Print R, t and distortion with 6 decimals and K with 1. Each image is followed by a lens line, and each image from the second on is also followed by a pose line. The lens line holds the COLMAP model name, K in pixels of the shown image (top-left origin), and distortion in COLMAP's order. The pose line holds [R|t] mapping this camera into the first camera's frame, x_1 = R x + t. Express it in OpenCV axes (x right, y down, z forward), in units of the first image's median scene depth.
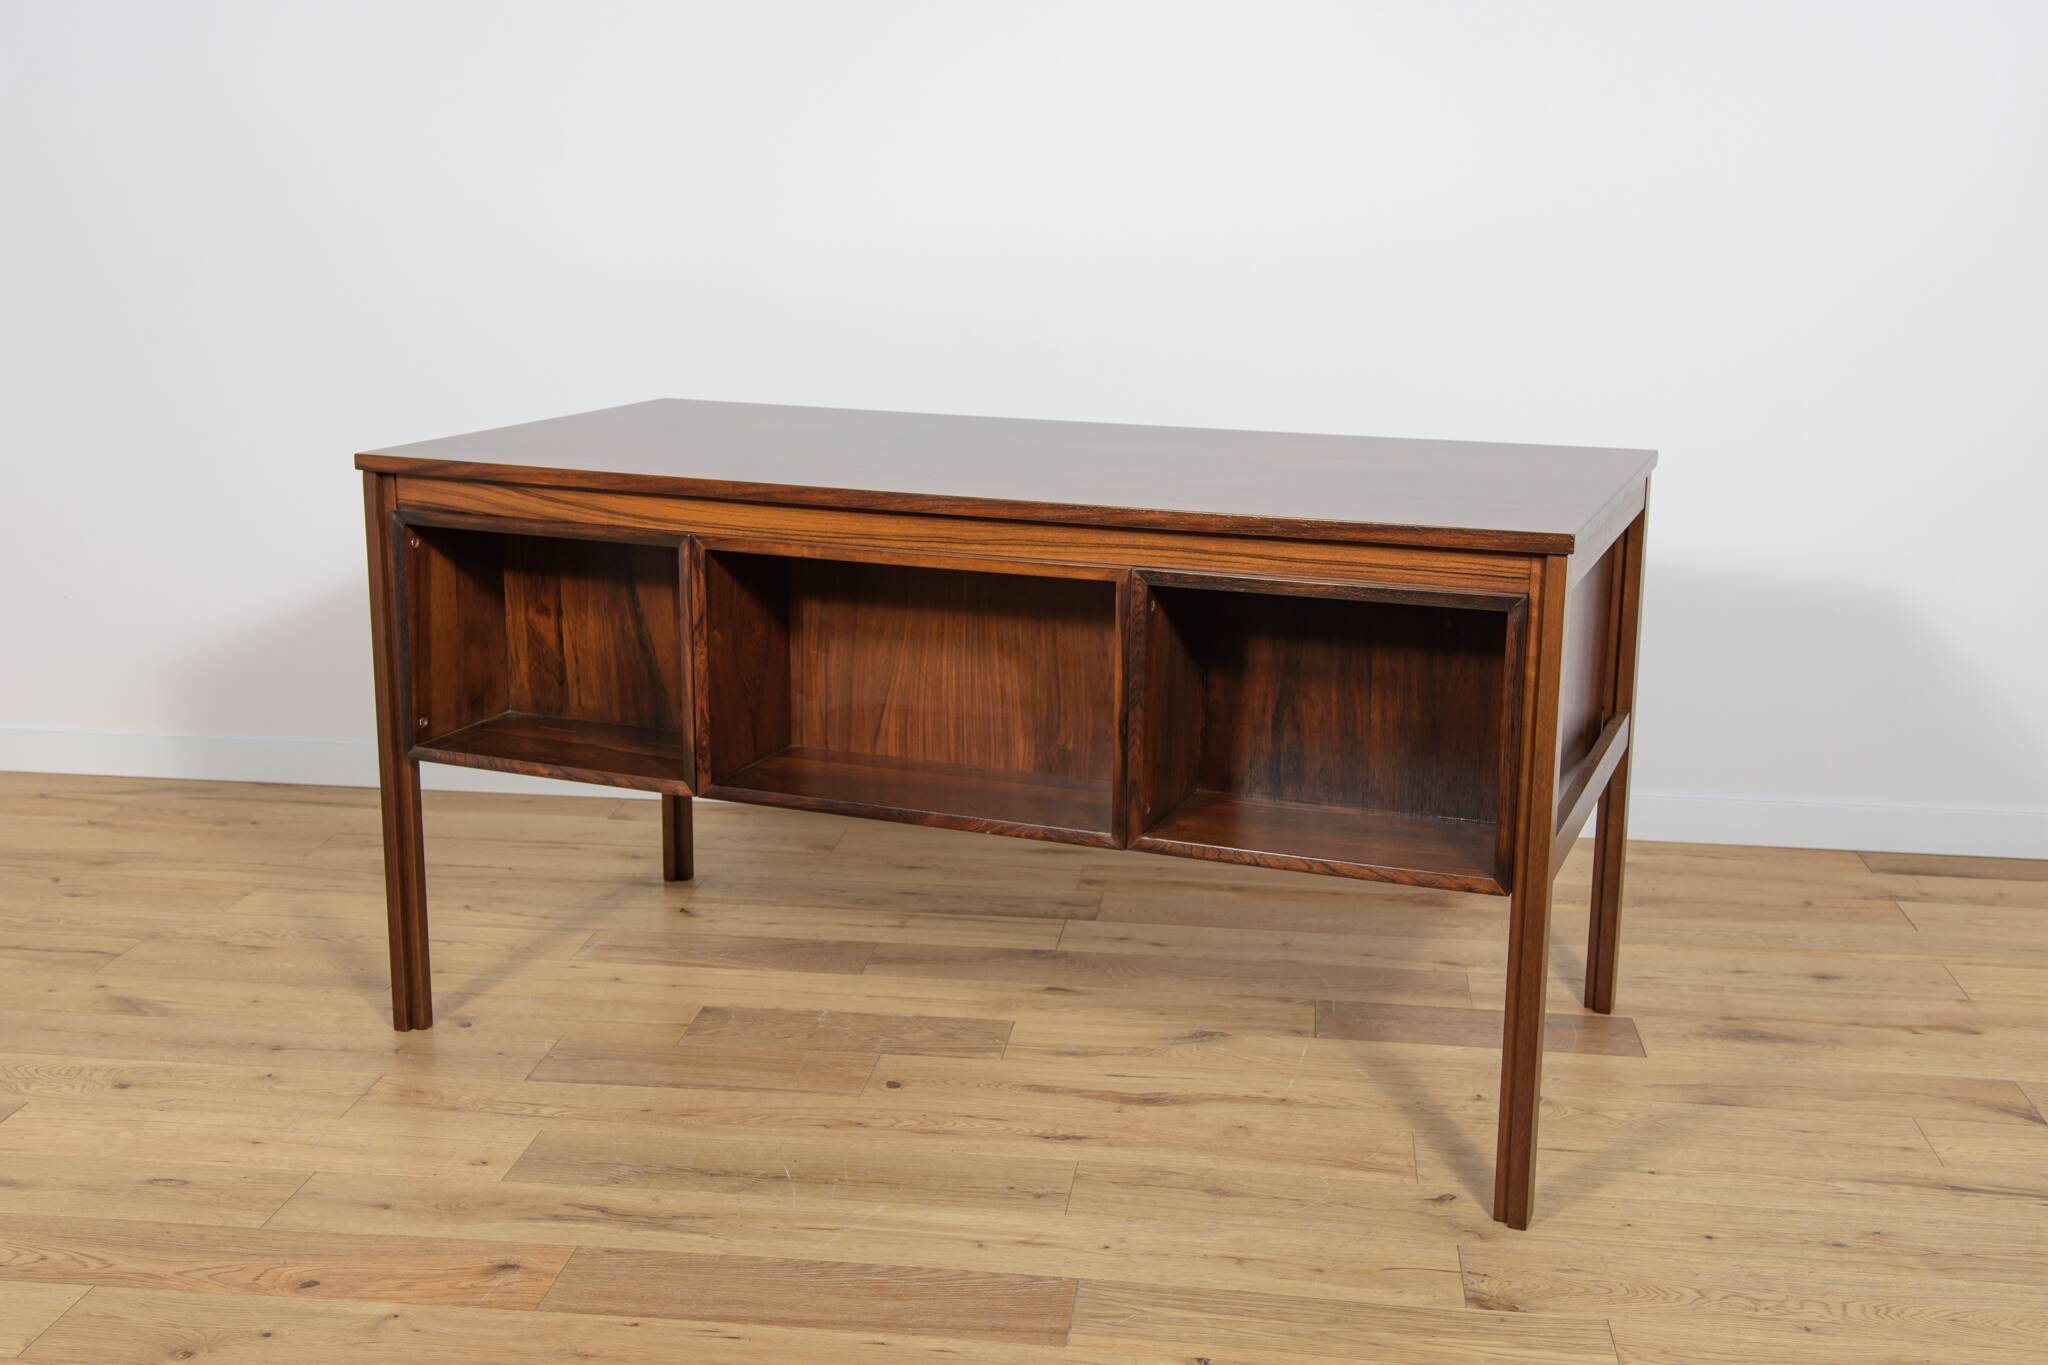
lens RADIAL K [[2179.5, 0, 1031.7], [0, 2179.5, 676.9], [0, 0, 1]] dist [-0.017806, 0.082858]
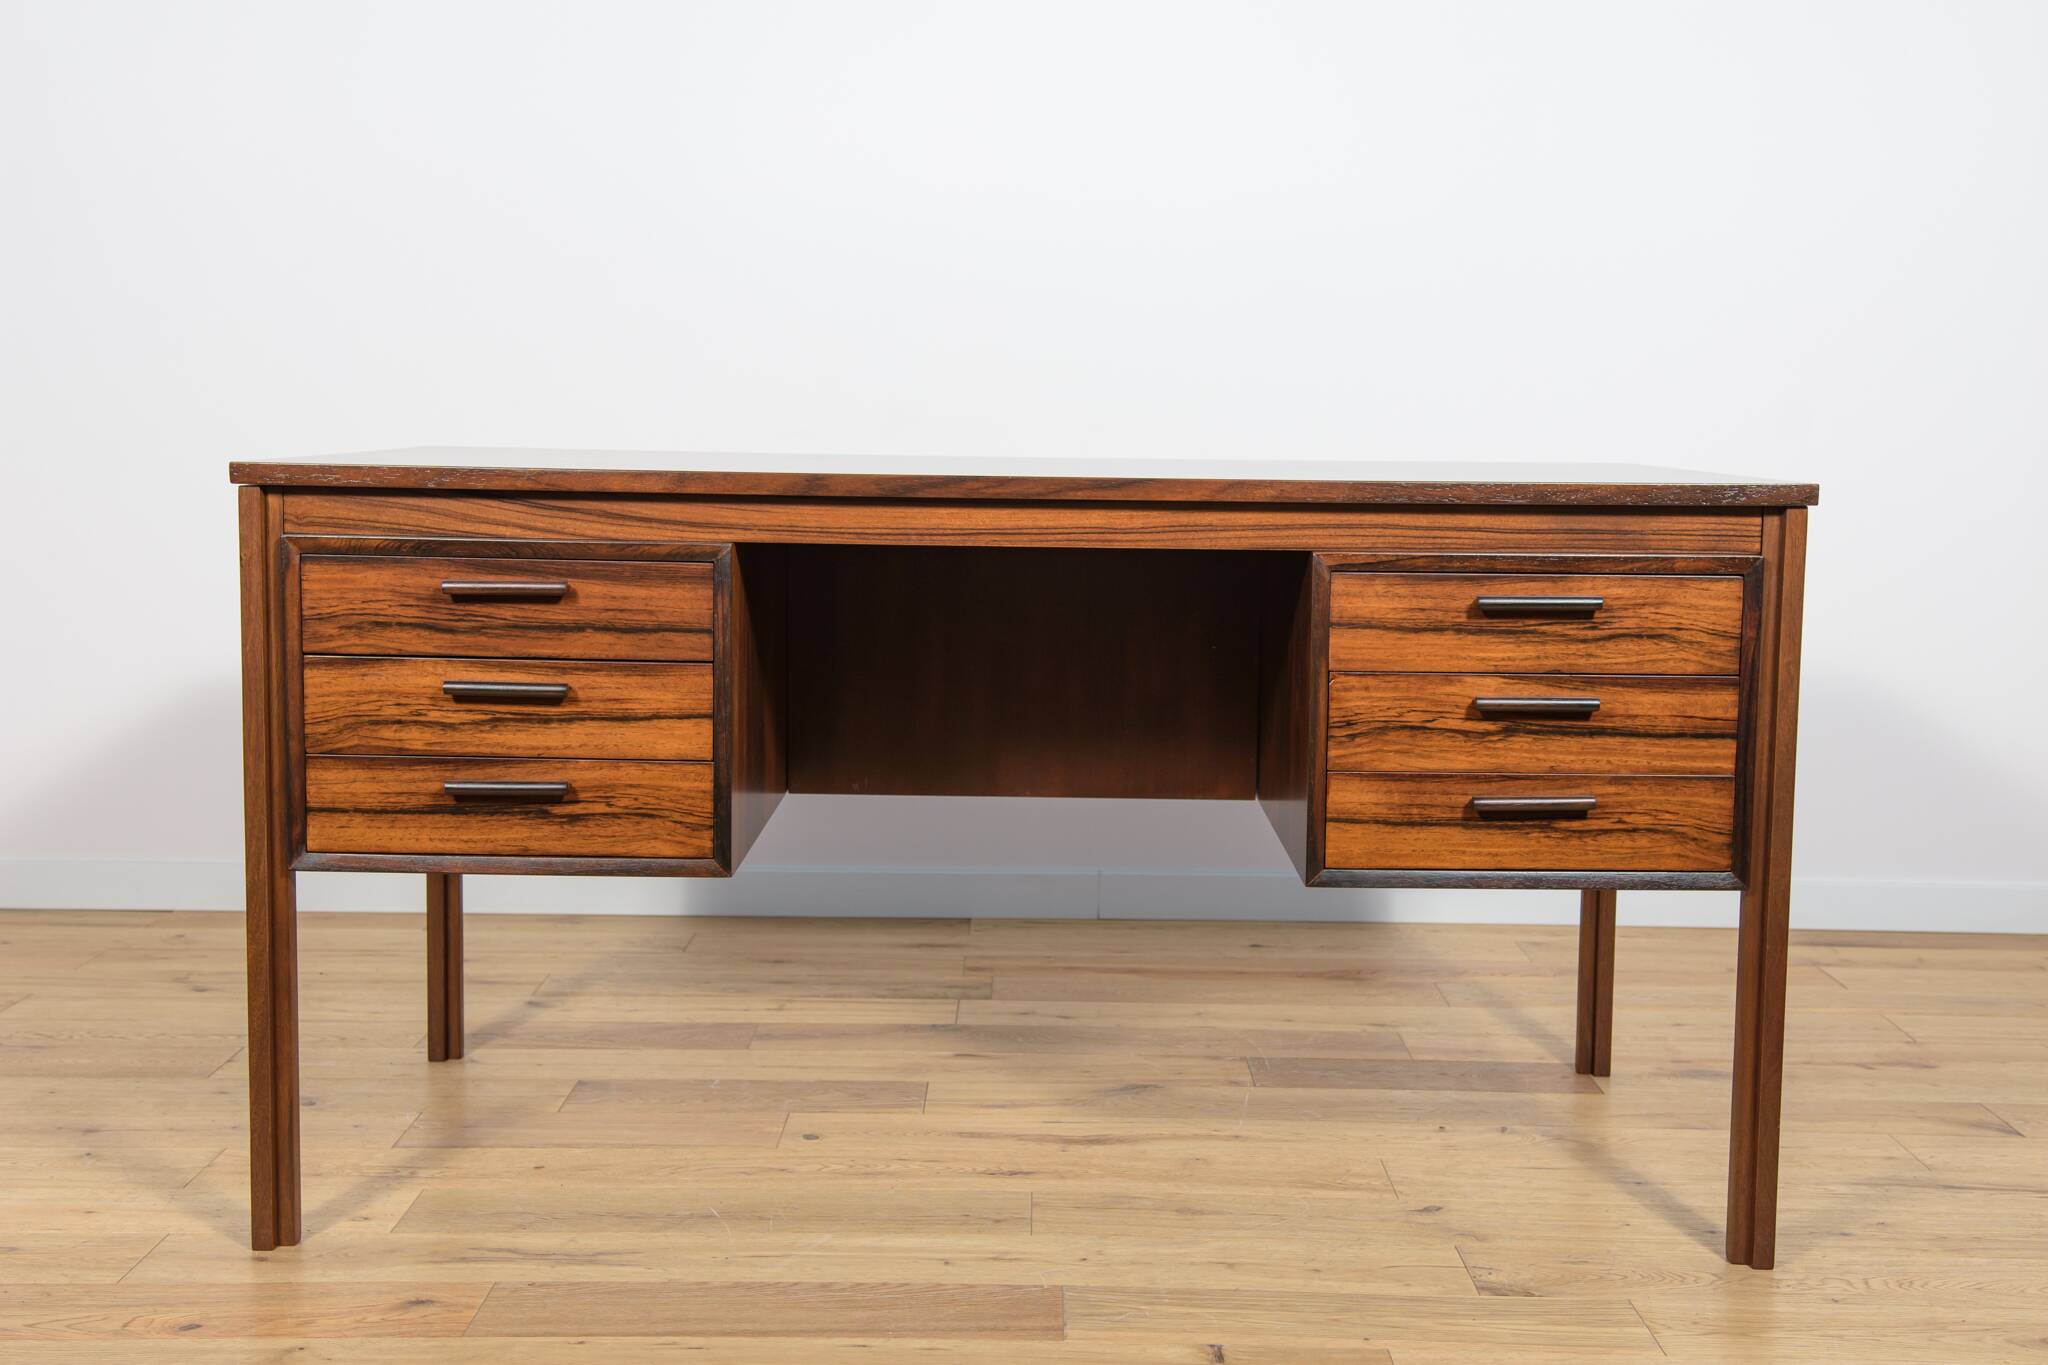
lens RADIAL K [[2397.7, 0, 1032.9], [0, 2397.7, 684.0], [0, 0, 1]] dist [0.019407, 0.084147]
pose [[0.992788, -0.009916, 0.119469, -0.094254], [0.023061, 0.993757, -0.109154, 0.117332], [-0.117641, 0.111122, 0.986819, -0.018907]]
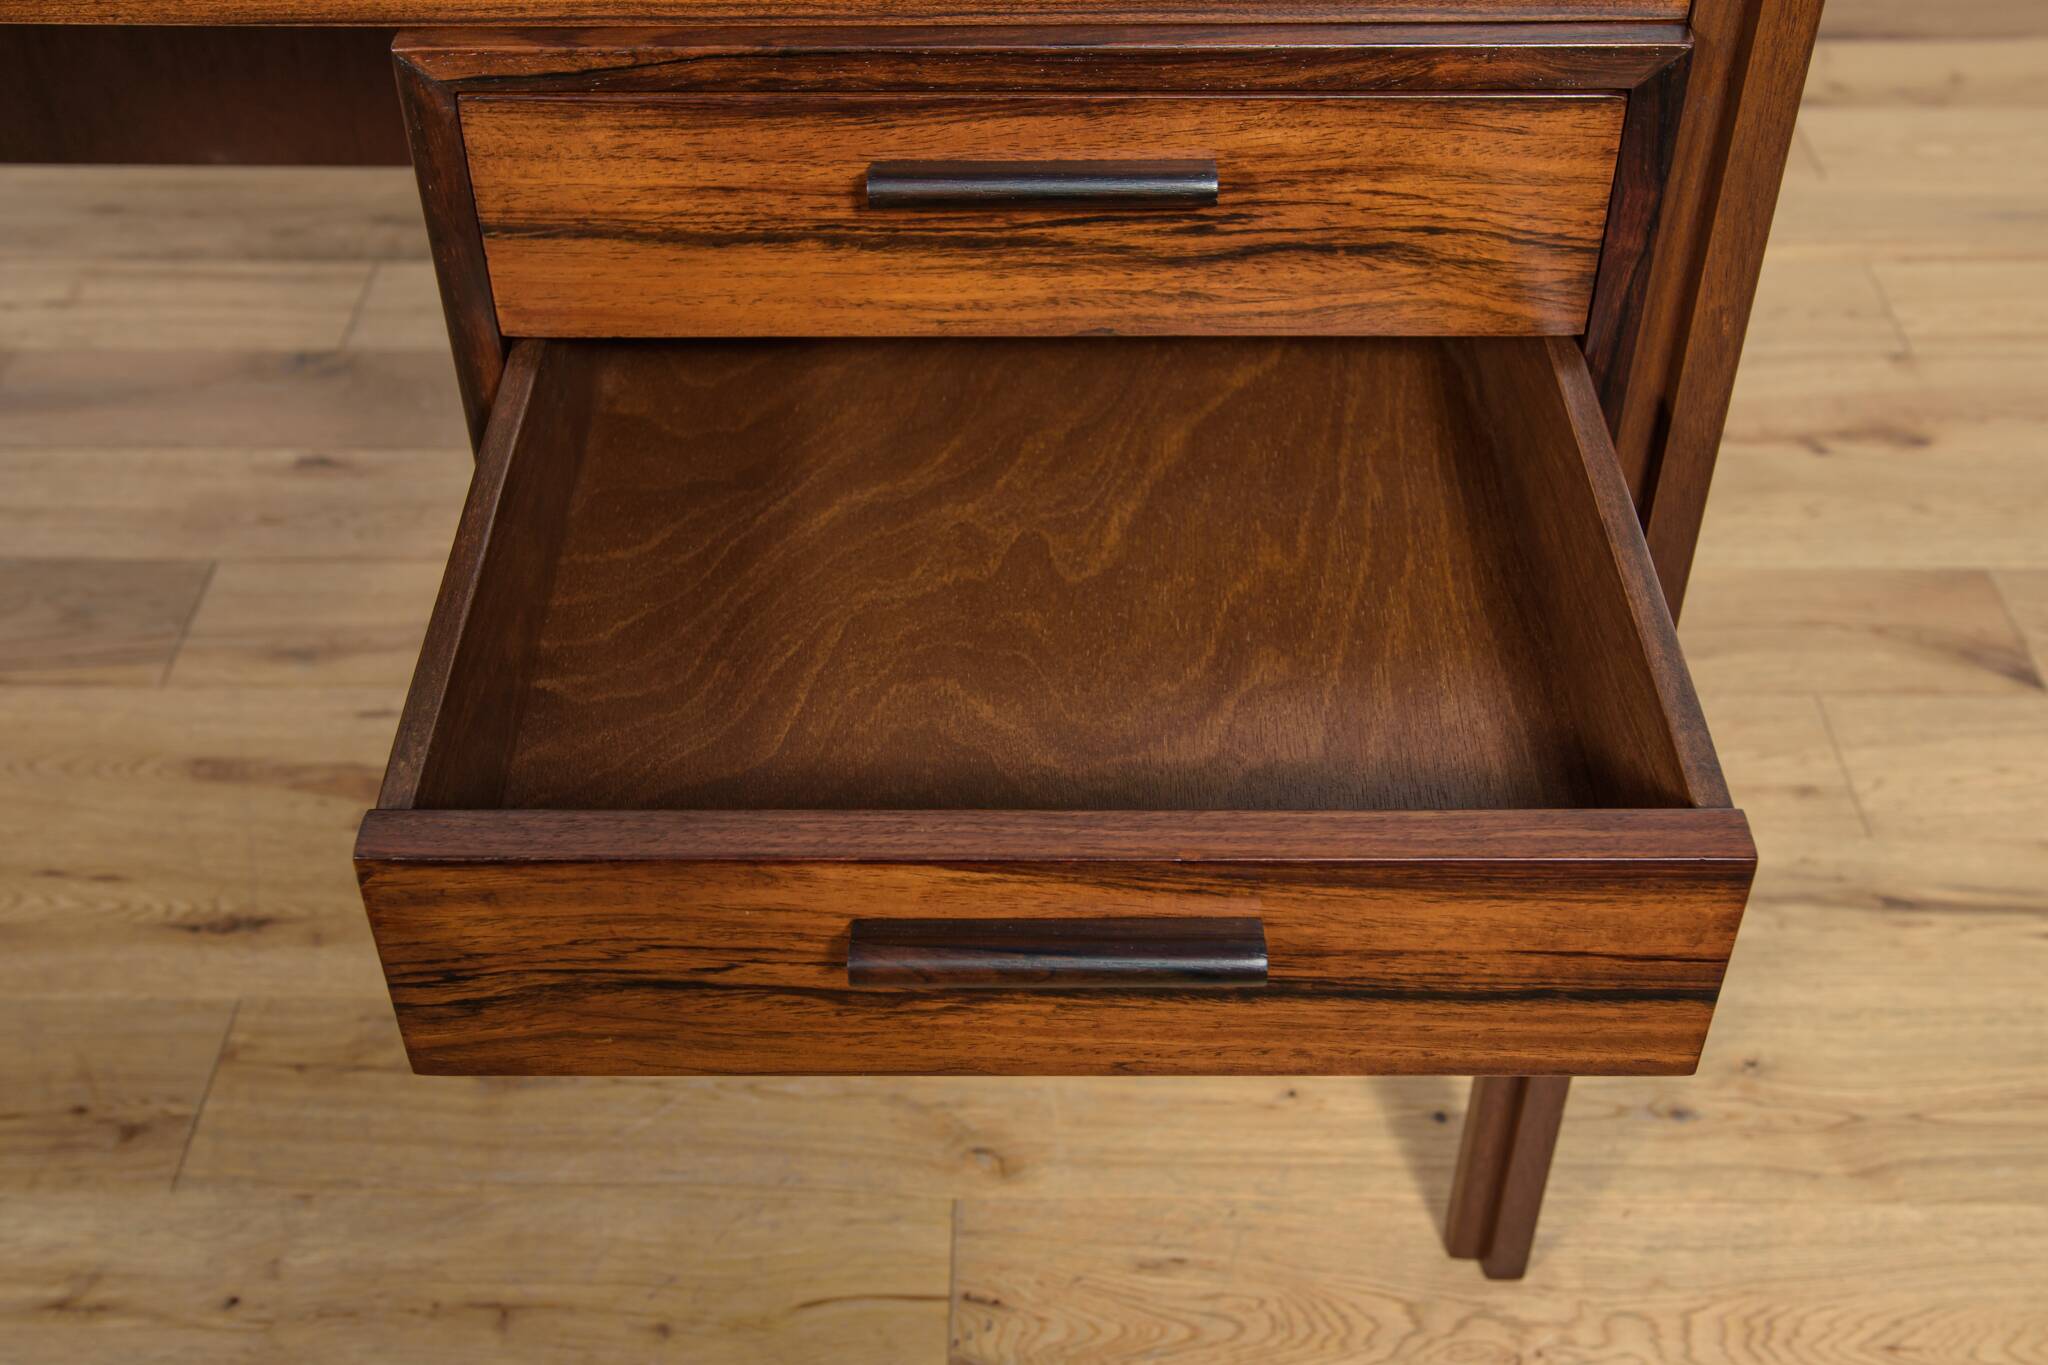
lens RADIAL K [[2287.7, 0, 1033.9], [0, 2287.7, 683.4], [0, 0, 1]] dist [0.000467, 0.077700]
pose [[0.992441, -0.087603, 0.085939, 0.161730], [0.036884, 0.880849, 0.471958, -0.086806], [-0.117045, -0.465221, 0.877423, 0.529694]]
